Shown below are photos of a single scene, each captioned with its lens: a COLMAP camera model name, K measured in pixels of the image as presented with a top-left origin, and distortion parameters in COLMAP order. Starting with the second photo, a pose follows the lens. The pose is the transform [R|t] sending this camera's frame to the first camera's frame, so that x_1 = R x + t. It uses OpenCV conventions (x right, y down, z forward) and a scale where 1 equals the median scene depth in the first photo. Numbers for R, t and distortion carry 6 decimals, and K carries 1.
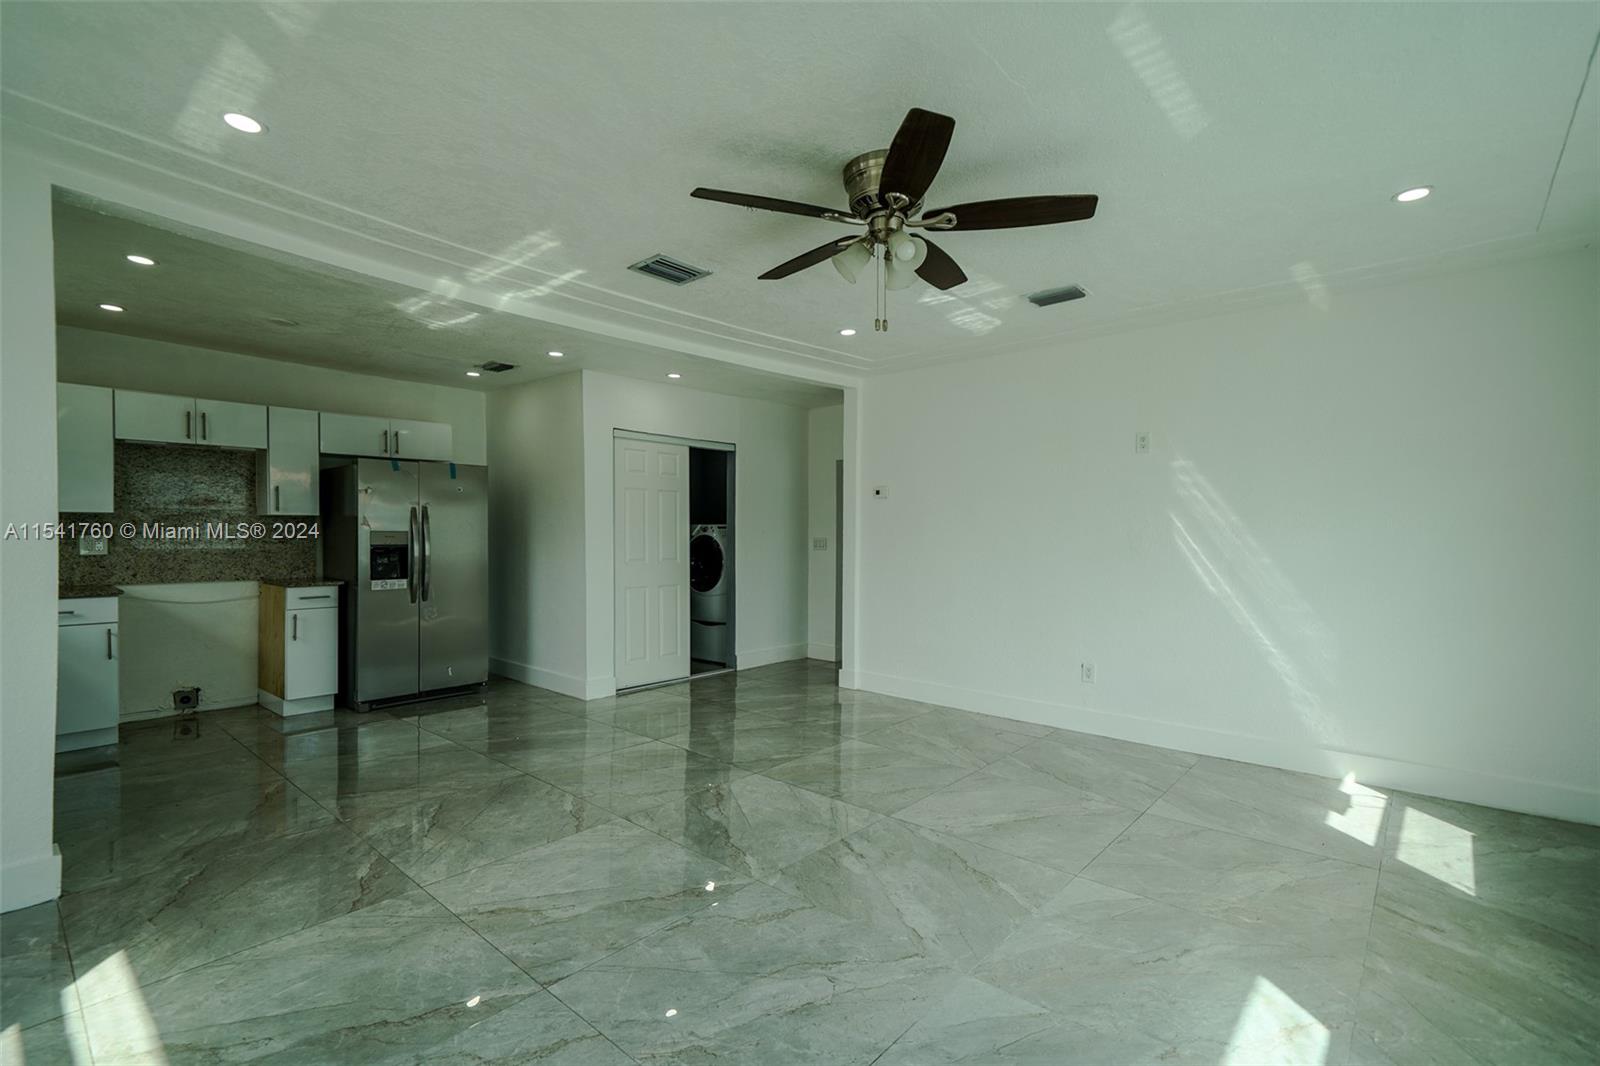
lens RADIAL K [[739.3, 0, 799.9], [0, 739.3, 537.5], [0, 0, 1]] dist [0.001162, 0.000731]
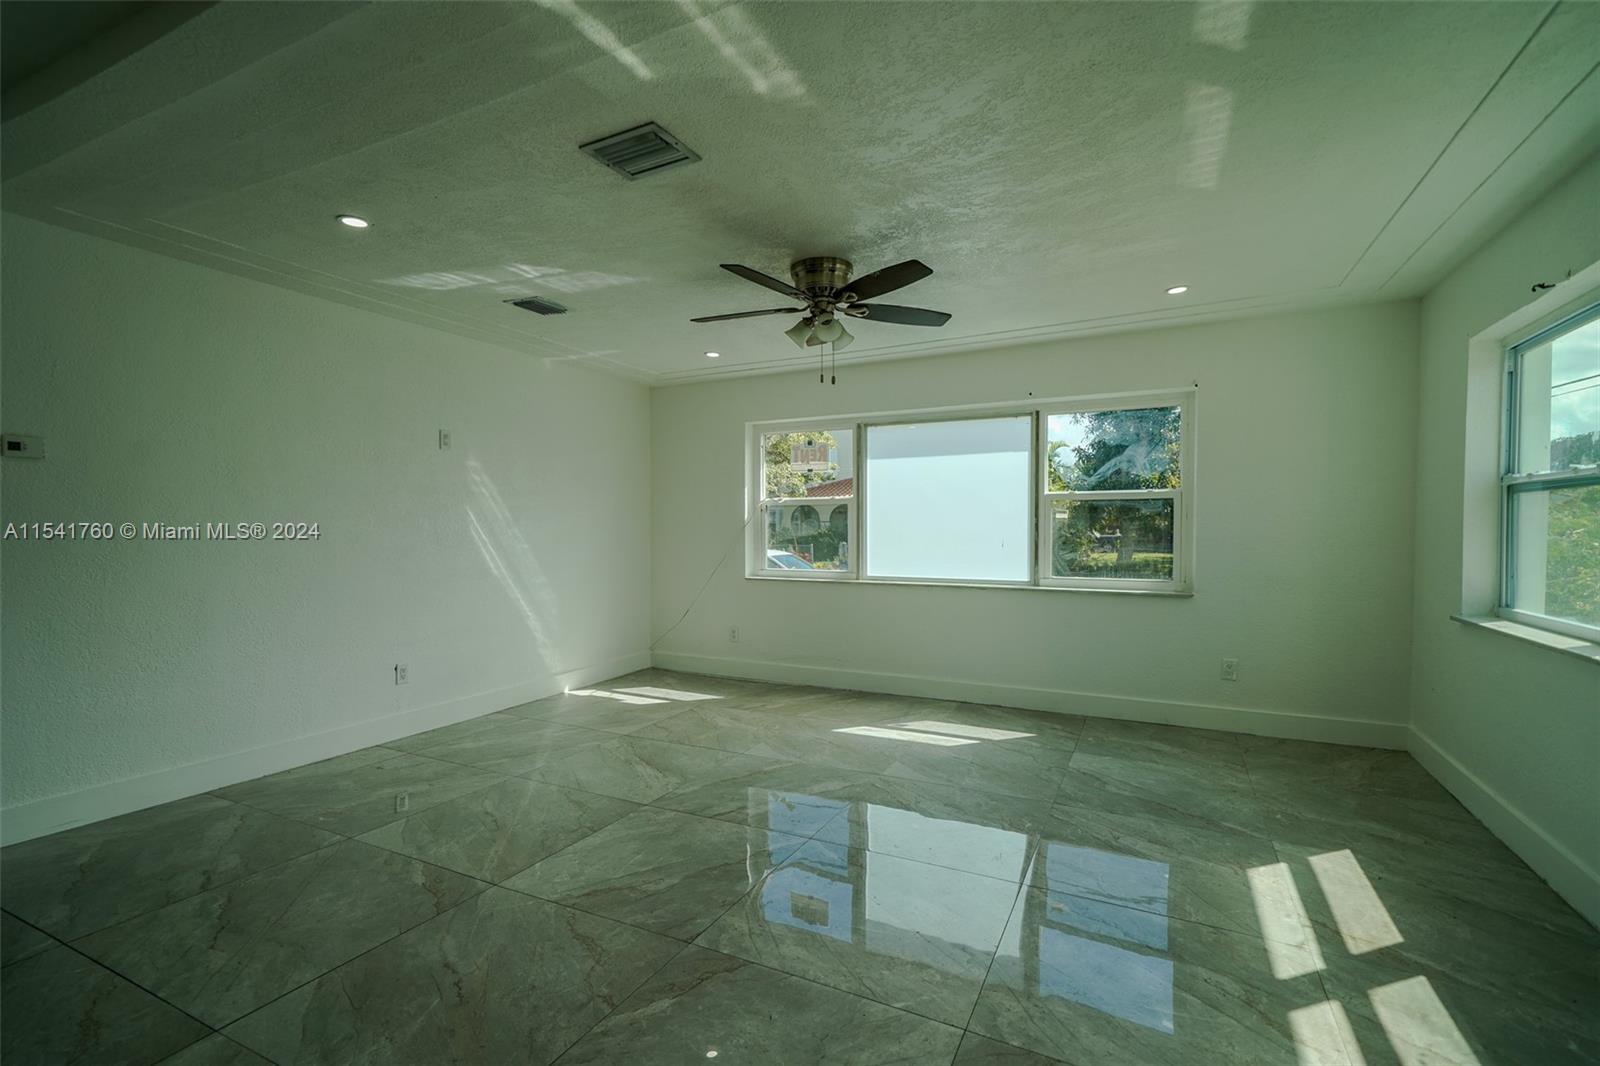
lens RADIAL K [[739.3, 0, 799.9], [0, 739.3, 537.5], [0, 0, 1]] dist [0.001162, 0.000731]
pose [[-0.278000, -0.019921, 0.960375, -1.132293], [0.003360, 0.999759, 0.021711, -0.016719], [-0.960575, 0.009263, -0.277866, 1.334936]]
